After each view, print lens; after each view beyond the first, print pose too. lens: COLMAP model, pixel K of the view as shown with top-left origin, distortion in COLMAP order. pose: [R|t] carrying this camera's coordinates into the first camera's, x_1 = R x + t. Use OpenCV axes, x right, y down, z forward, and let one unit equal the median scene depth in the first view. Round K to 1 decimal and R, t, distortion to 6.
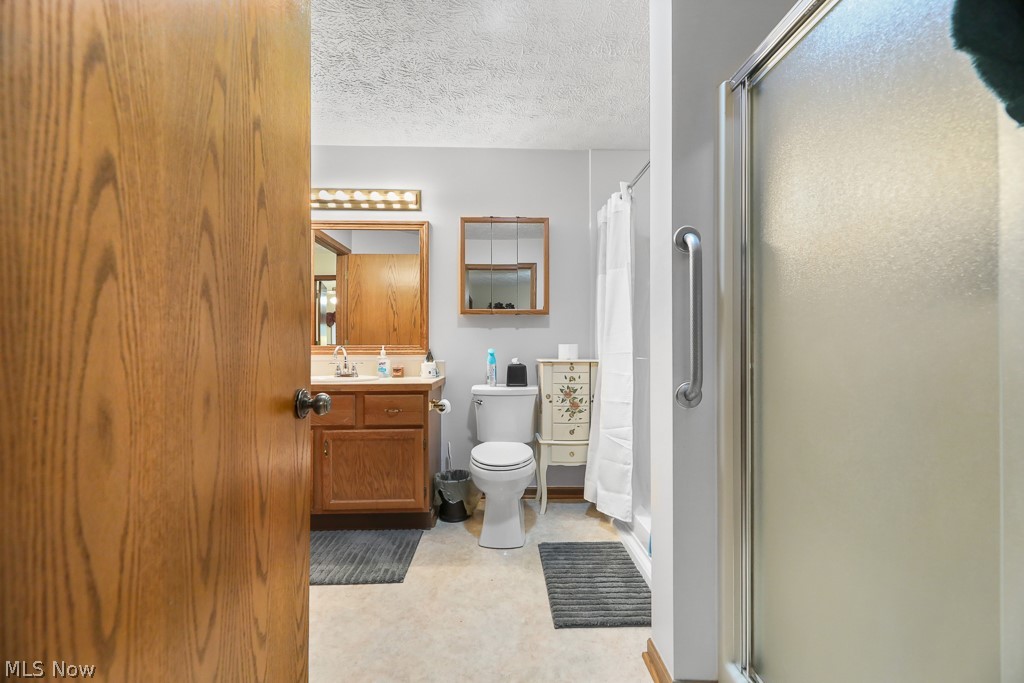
lens RADIAL K [[411.4, 0, 512.0], [0, 411.4, 341.5], [0, 0, 1]] dist [-0.000101, -0.000045]
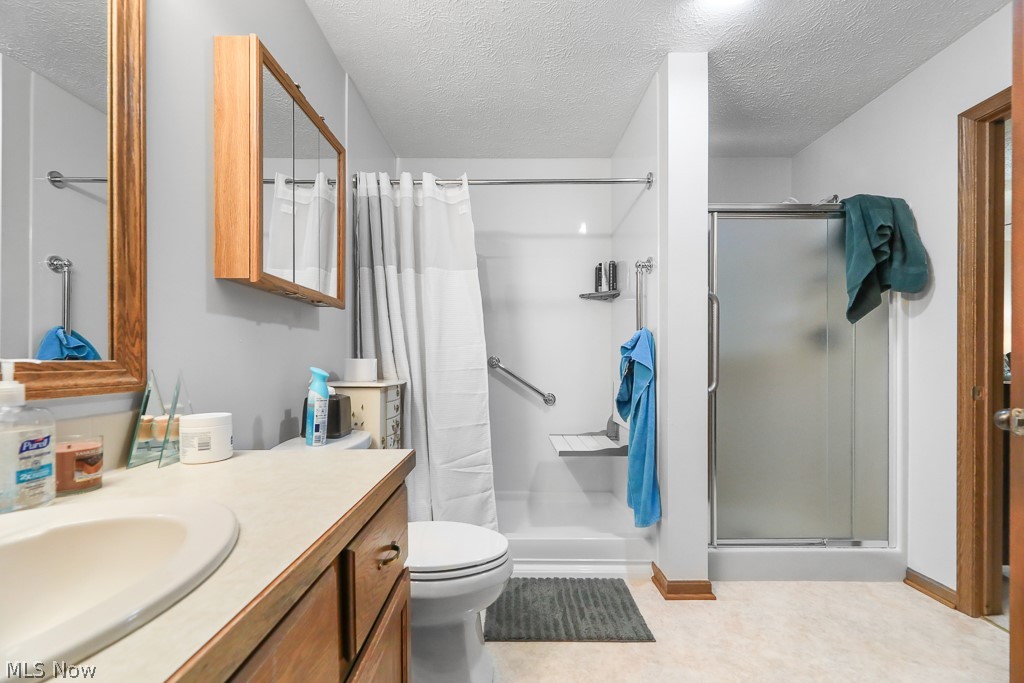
lens RADIAL K [[413.2, 0, 506.3], [0, 413.2, 361.5], [0, 0, 1]] dist [0.005779, -0.000263]
pose [[0.041116, 0.000647, 0.999154, -0.548256], [-0.011067, 0.999939, -0.000193, 0.008866], [-0.999093, -0.011050, 0.041120, 0.786860]]
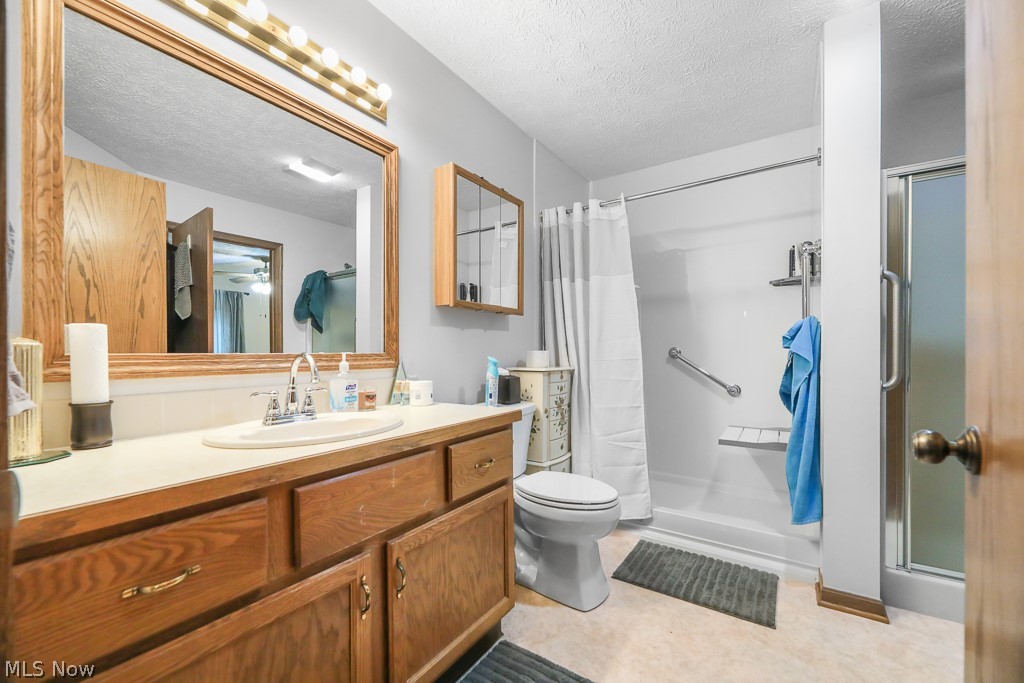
lens RADIAL K [[408.6, 0, 516.7], [0, 408.6, 351.4], [0, 0, 1]] dist [-0.000098, -0.000075]
pose [[0.585582, 0.000726, 0.810613, -0.647482], [-0.006889, 0.999968, 0.004081, 0.005025], [-0.810584, -0.007974, 0.585569, 0.550673]]
